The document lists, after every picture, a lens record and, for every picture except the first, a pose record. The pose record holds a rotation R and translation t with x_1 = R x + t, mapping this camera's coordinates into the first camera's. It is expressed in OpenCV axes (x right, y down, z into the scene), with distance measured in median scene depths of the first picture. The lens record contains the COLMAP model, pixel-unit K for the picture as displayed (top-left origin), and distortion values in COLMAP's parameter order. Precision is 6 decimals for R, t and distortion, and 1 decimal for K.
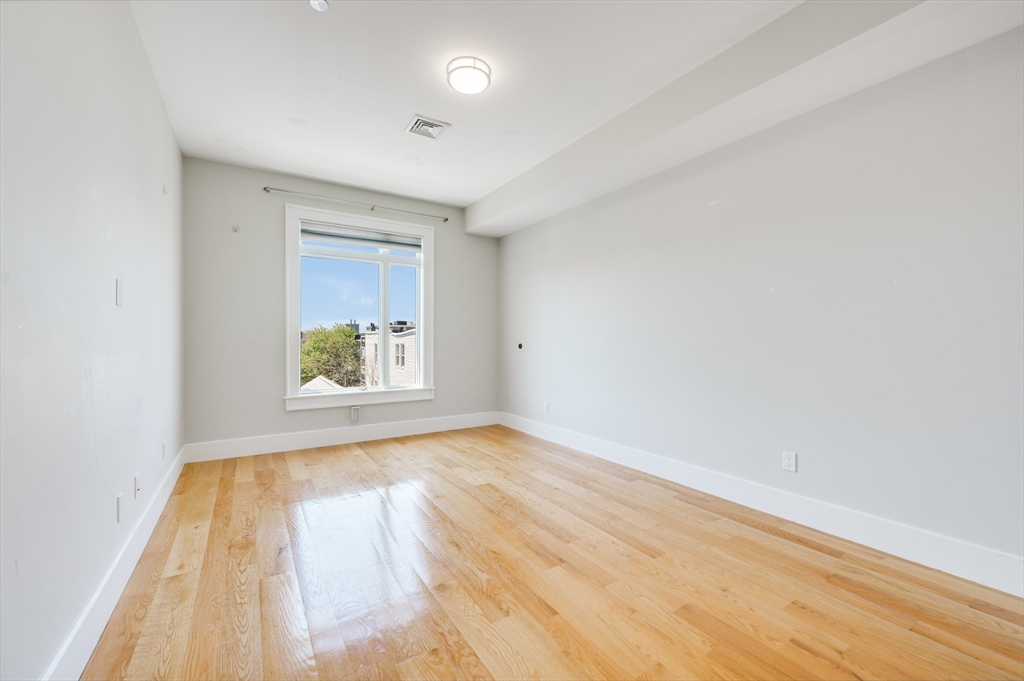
lens RADIAL K [[415.4, 0, 510.9], [0, 415.4, 341.5], [0, 0, 1]] dist [-0.002959, -0.000160]
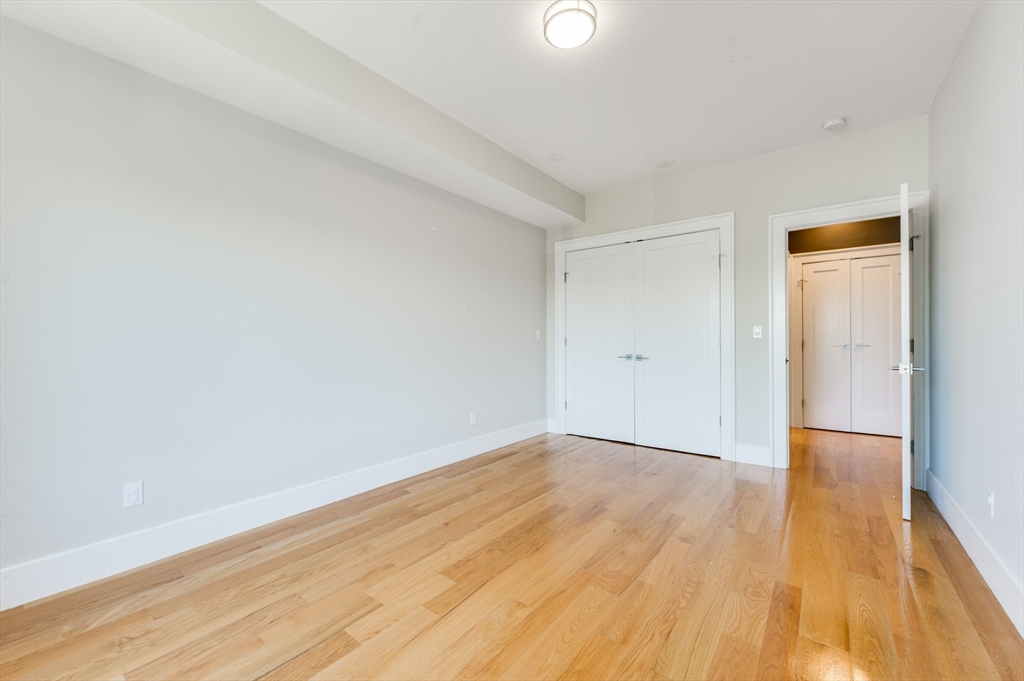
lens RADIAL K [[415.4, 0, 508.3], [0, 415.4, 338.1], [0, 0, 1]] dist [-0.002959, -0.000160]
pose [[-0.347531, 0.008695, 0.937628, -0.703852], [0.004832, 0.999960, -0.007482, -0.002334], [-0.937656, 0.001931, -0.347559, 1.176912]]
